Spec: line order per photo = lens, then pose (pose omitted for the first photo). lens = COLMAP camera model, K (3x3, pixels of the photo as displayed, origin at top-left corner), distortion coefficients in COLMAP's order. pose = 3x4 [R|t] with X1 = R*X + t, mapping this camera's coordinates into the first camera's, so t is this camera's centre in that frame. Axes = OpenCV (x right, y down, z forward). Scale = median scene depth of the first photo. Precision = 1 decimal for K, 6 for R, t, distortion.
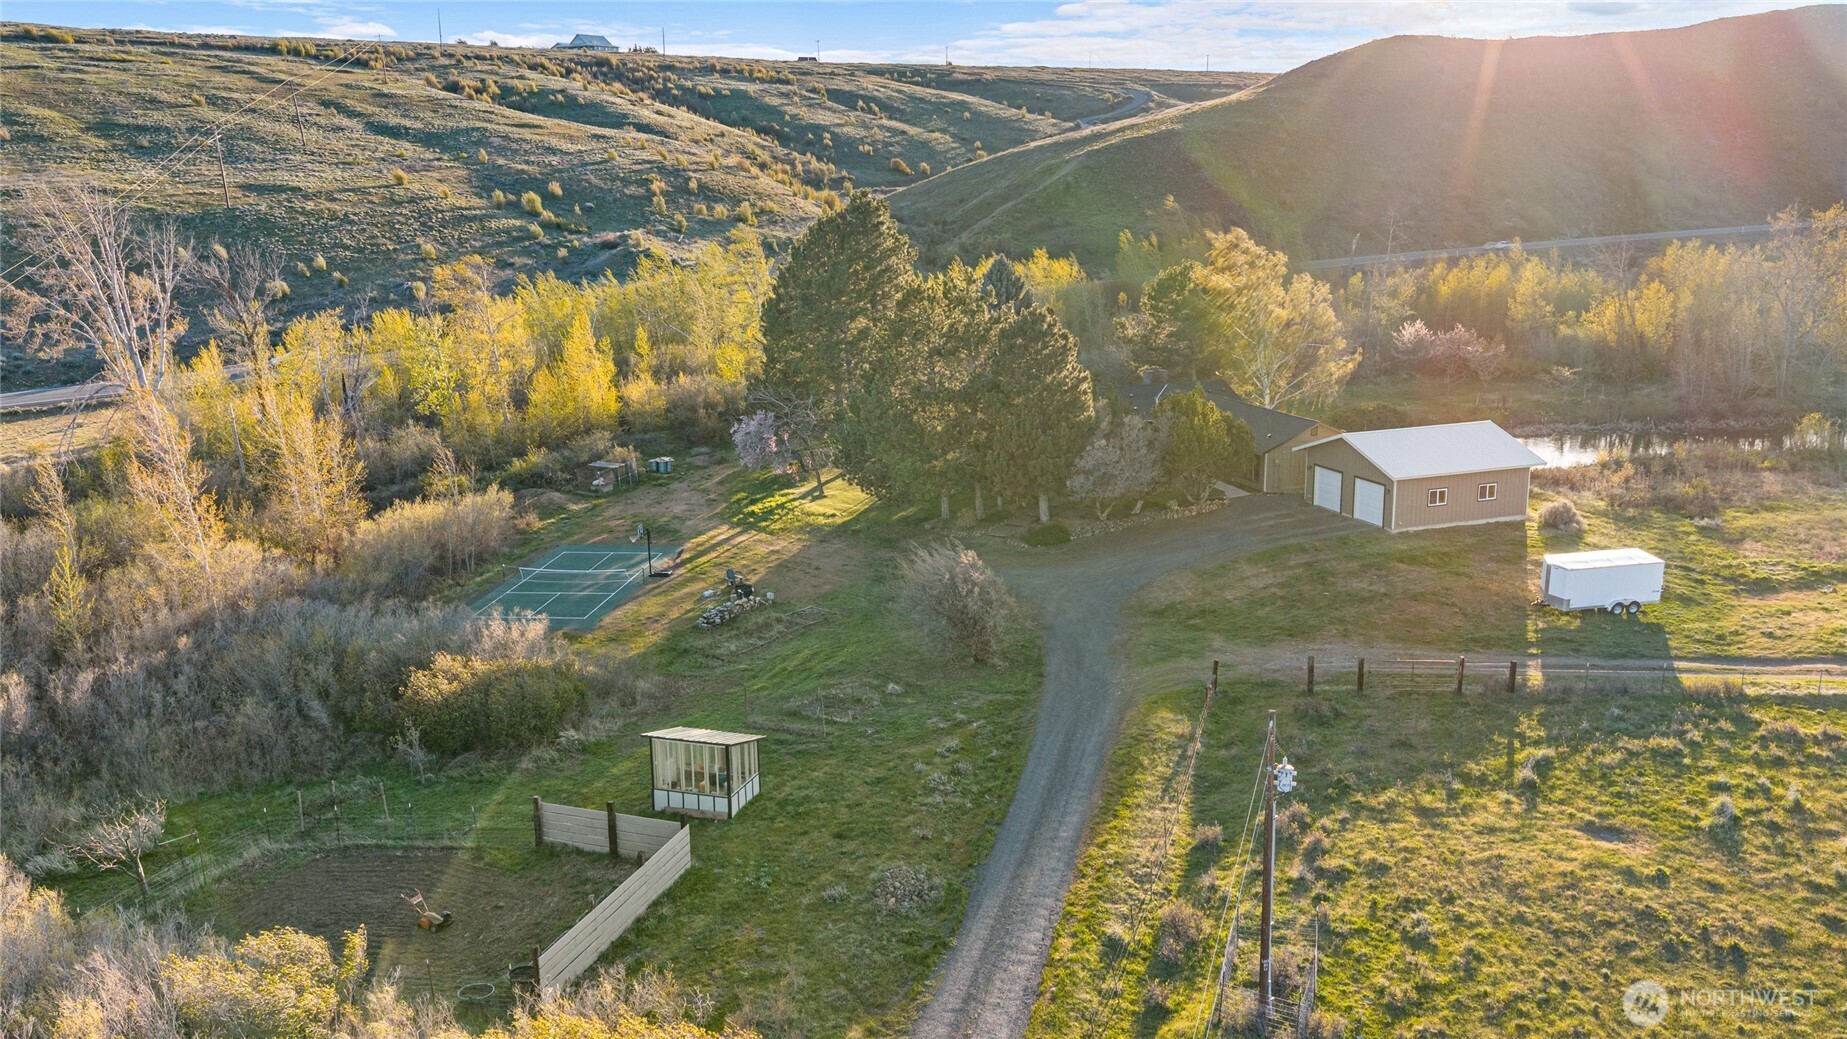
lens RADIAL K [[1549.1, 0, 923.5], [0, 1549.1, 519.5], [0, 0, 1]] dist [0.012843, -0.001293]
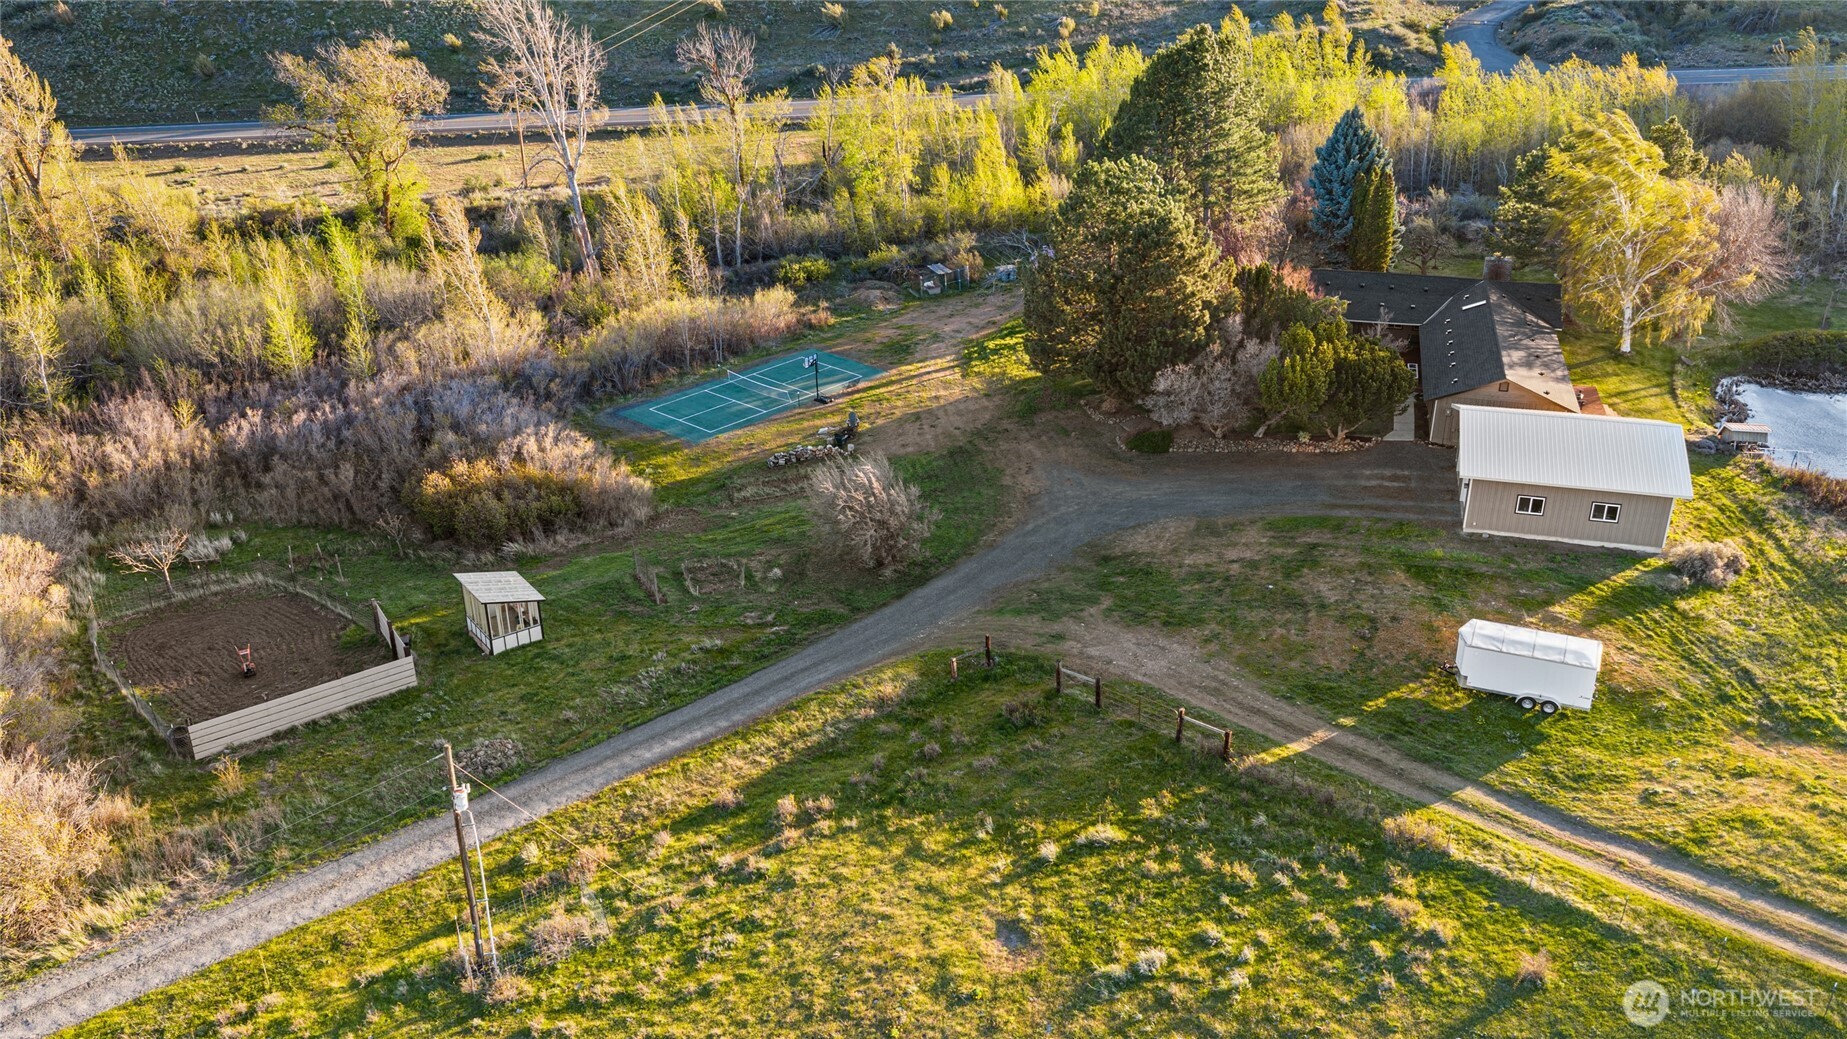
lens RADIAL K [[1478.4, 0, 924.8], [0, 1478.4, 547.8], [0, 0, 1]] dist [0.059493, -0.106453]
pose [[0.818212, 0.262515, -0.511483, 0.479819], [-0.133093, 0.951987, 0.275693, -0.173135], [0.559299, -0.157501, 0.813866, 0.131935]]
